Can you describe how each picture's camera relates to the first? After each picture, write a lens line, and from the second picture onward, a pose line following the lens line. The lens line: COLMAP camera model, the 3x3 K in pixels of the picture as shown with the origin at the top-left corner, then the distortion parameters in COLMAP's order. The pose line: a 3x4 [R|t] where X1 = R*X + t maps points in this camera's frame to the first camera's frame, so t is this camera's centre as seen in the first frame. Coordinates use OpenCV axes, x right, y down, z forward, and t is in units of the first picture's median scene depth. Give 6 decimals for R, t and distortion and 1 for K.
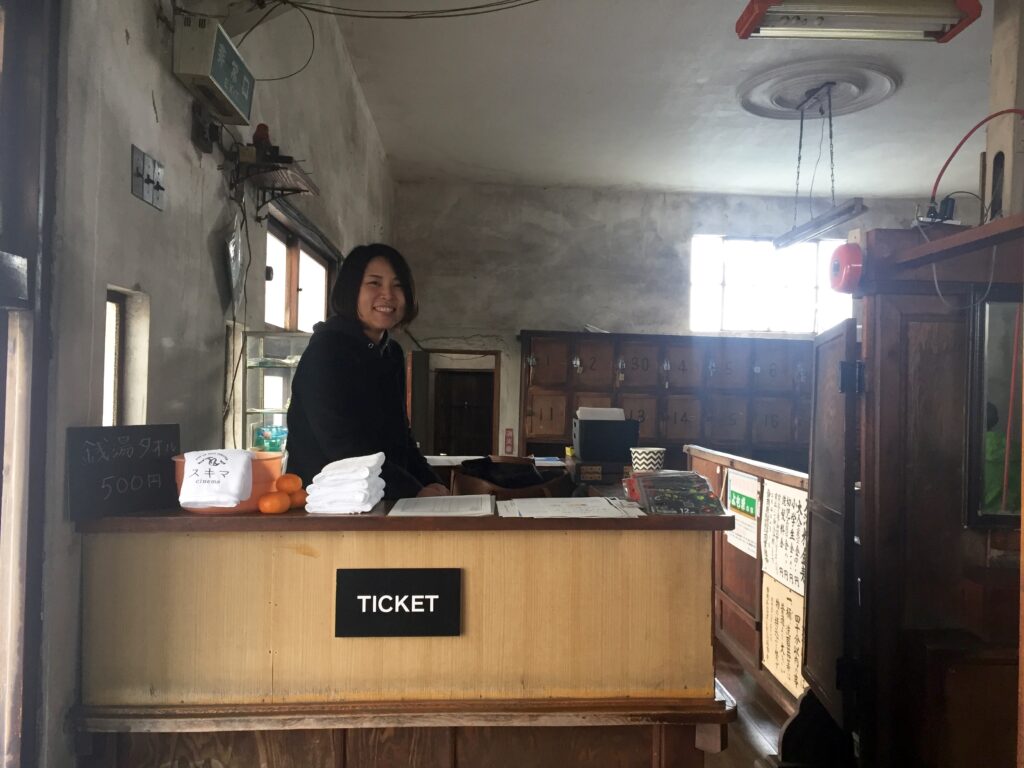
lens RADIAL K [[855.4, 0, 512.0], [0, 855.4, 384.0], [0, 0, 1]] dist [0.049249, -0.127907]
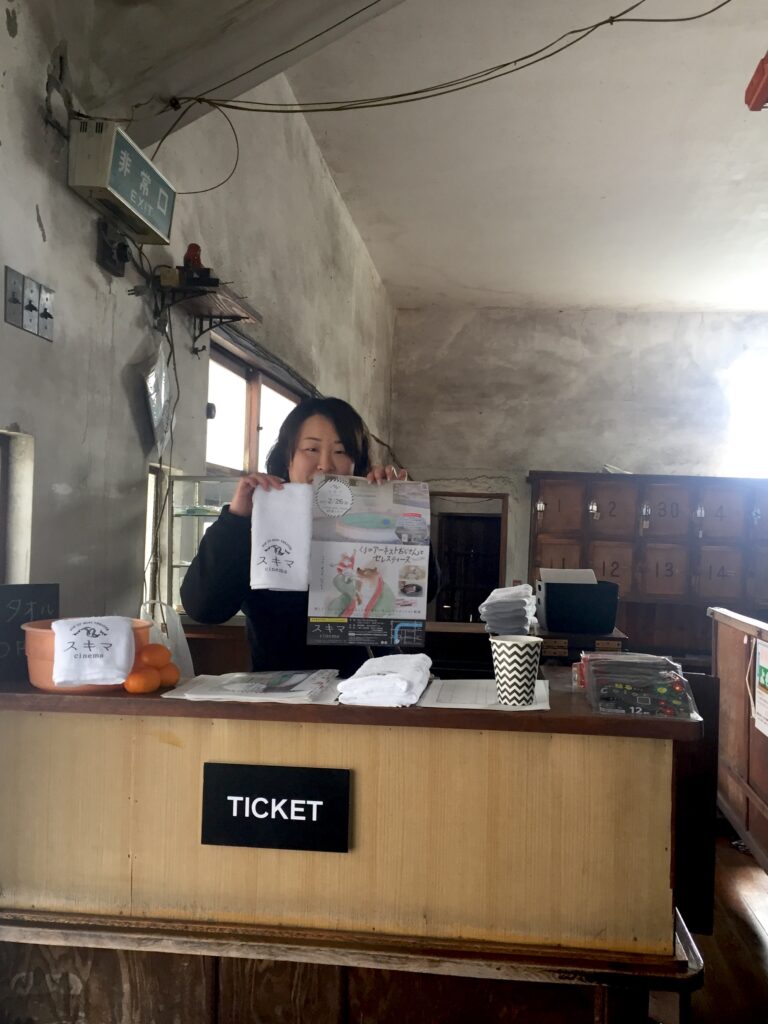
lens RADIAL K [[913.6, 0, 383.9], [0, 913.6, 528.9], [0, 0, 1]] dist [0.070183, -0.135424]
pose [[0.984933, 0.011173, -0.172573, 0.086662], [-0.010801, 0.999937, 0.003095, -0.012411], [0.172597, -0.001184, 0.984992, 0.105343]]
